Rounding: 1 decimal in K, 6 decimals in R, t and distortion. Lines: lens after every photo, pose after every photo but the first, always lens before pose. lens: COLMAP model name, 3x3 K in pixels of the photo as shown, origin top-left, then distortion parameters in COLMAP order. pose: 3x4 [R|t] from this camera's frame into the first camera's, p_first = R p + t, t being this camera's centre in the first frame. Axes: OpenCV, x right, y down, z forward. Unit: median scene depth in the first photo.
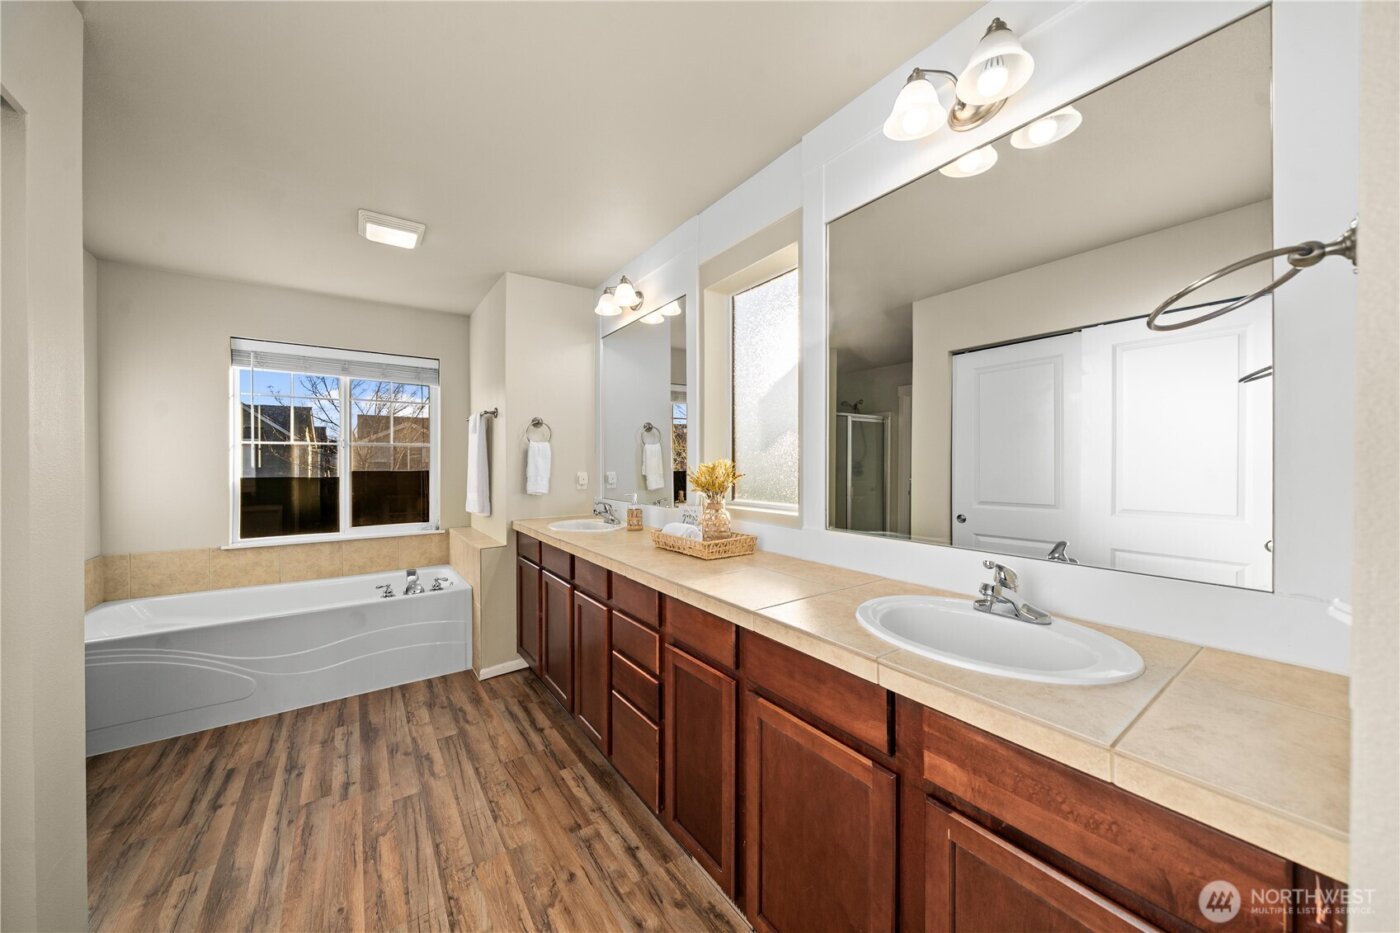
lens RADIAL K [[482.7, 0, 700.1], [0, 482.7, 465.2], [0, 0, 1]] dist [-0.002350, 0.000071]
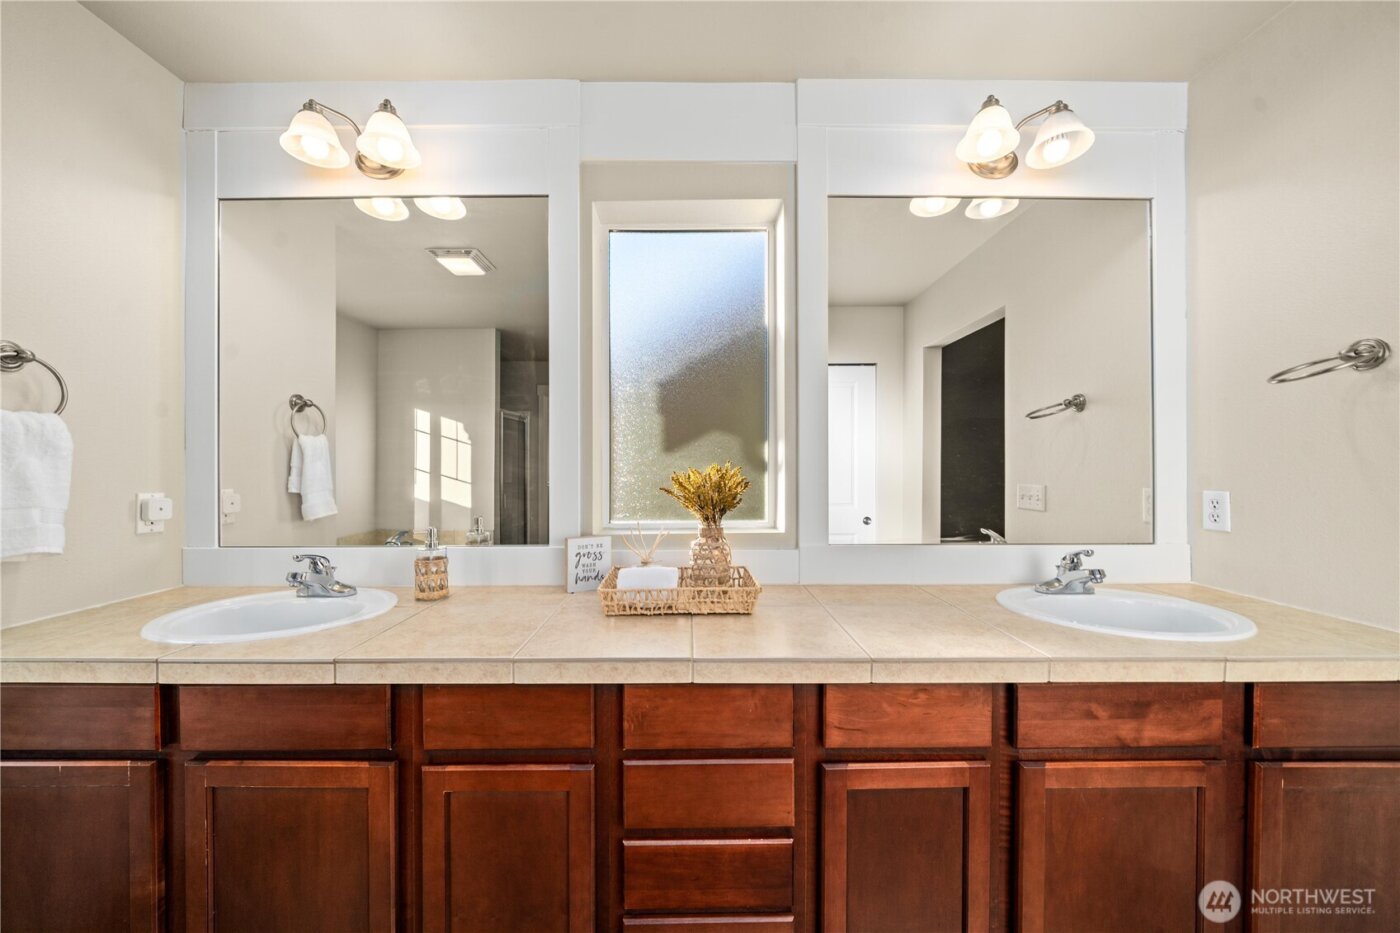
lens RADIAL K [[482.7, 0, 700.1], [0, 482.7, 462.8], [0, 0, 1]] dist [-0.002350, 0.000071]
pose [[0.578328, 0.001908, 0.815802, -0.435928], [0.007497, 0.999943, -0.007653, -0.007066], [-0.815770, 0.010542, 0.578281, 0.507220]]
